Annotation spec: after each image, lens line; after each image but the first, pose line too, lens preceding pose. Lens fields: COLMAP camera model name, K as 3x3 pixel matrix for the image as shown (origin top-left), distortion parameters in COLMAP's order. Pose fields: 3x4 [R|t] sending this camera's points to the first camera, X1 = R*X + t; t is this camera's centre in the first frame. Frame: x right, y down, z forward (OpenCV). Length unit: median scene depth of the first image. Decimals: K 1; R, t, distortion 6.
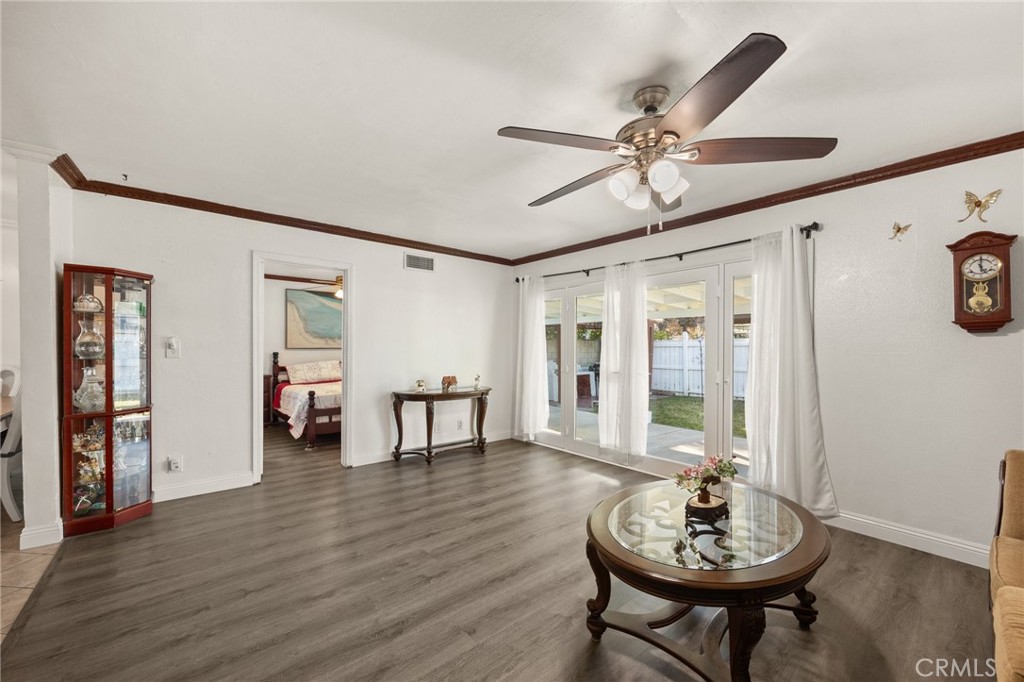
lens RADIAL K [[398.2, 0, 513.0], [0, 398.2, 346.4], [0, 0, 1]] dist [-0.001986, -0.000091]
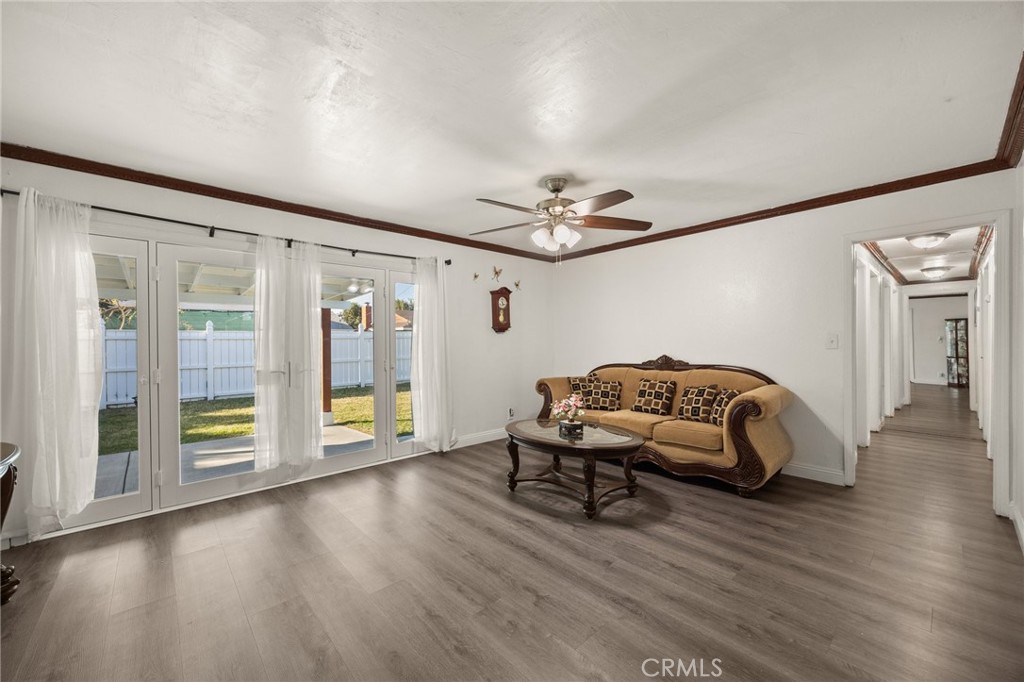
lens RADIAL K [[398.2, 0, 509.7], [0, 398.2, 340.3], [0, 0, 1]] dist [-0.001986, -0.000091]
pose [[-0.042295, 0.004854, 0.999093, -0.981867], [0.010684, 0.999933, -0.004406, 0.017776], [-0.999048, 0.010488, -0.042344, 0.990933]]
